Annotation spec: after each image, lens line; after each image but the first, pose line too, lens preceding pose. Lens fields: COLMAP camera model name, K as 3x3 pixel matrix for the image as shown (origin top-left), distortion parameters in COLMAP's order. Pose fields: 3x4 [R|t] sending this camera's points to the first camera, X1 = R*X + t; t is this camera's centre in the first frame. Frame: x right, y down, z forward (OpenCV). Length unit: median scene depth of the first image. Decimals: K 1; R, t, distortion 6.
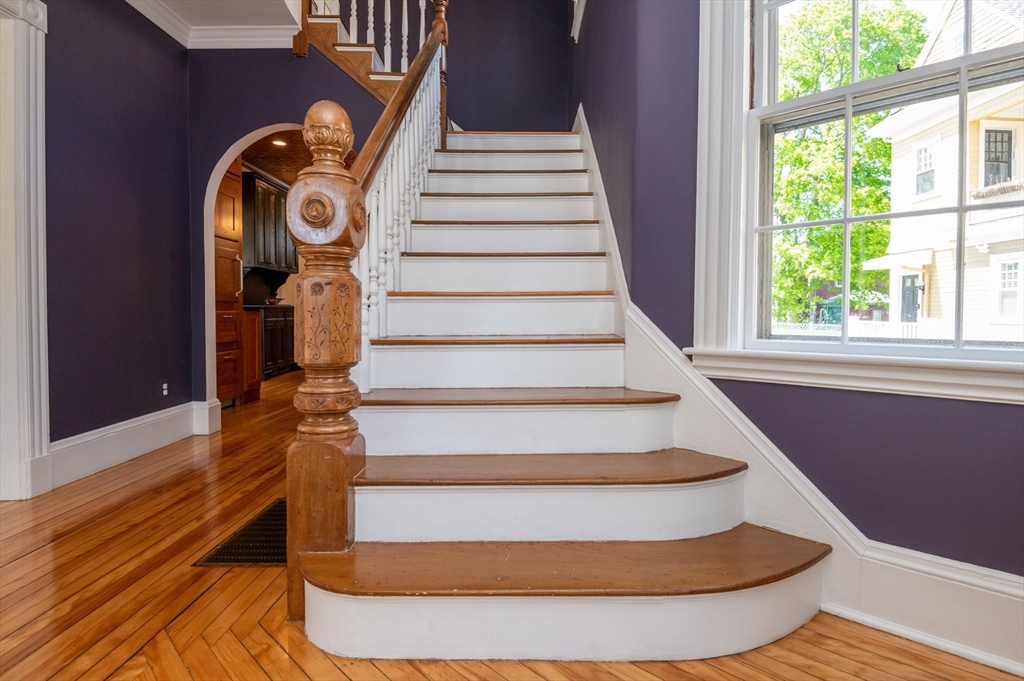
lens RADIAL K [[512.5, 0, 518.2], [0, 512.5, 337.8], [0, 0, 1]] dist [0.015933, -0.025919]
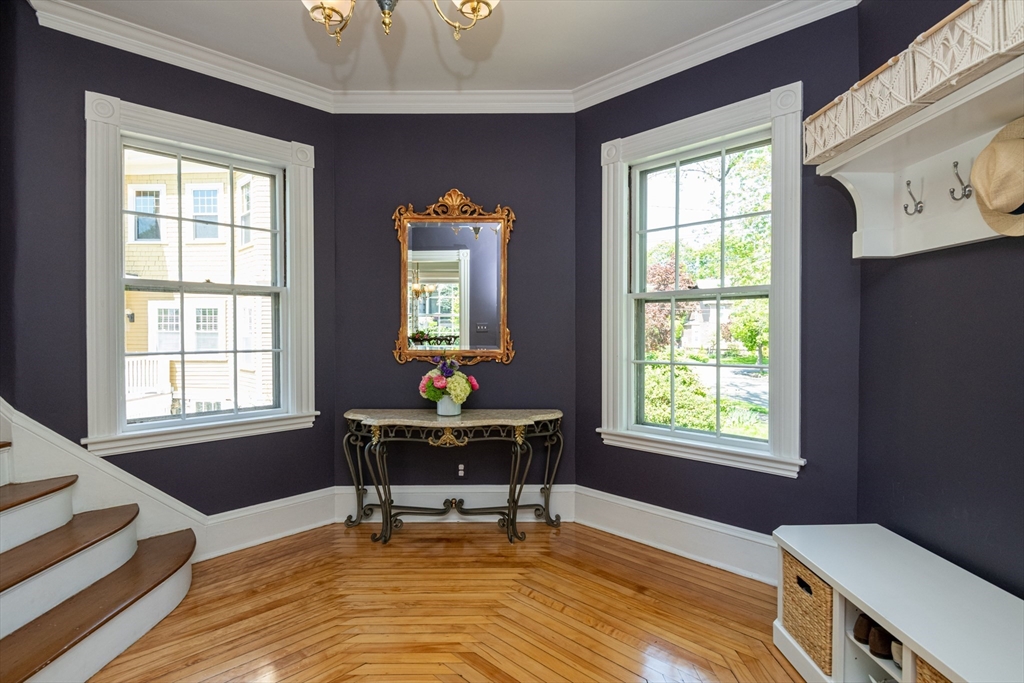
lens RADIAL K [[512.5, 0, 518.2], [0, 512.5, 338.8], [0, 0, 1]] dist [0.015933, -0.025919]
pose [[0.000473, -0.020012, 0.999800, -1.111408], [0.051696, 0.998463, 0.019960, -0.232885], [-0.998663, 0.051677, 0.001507, -0.207192]]
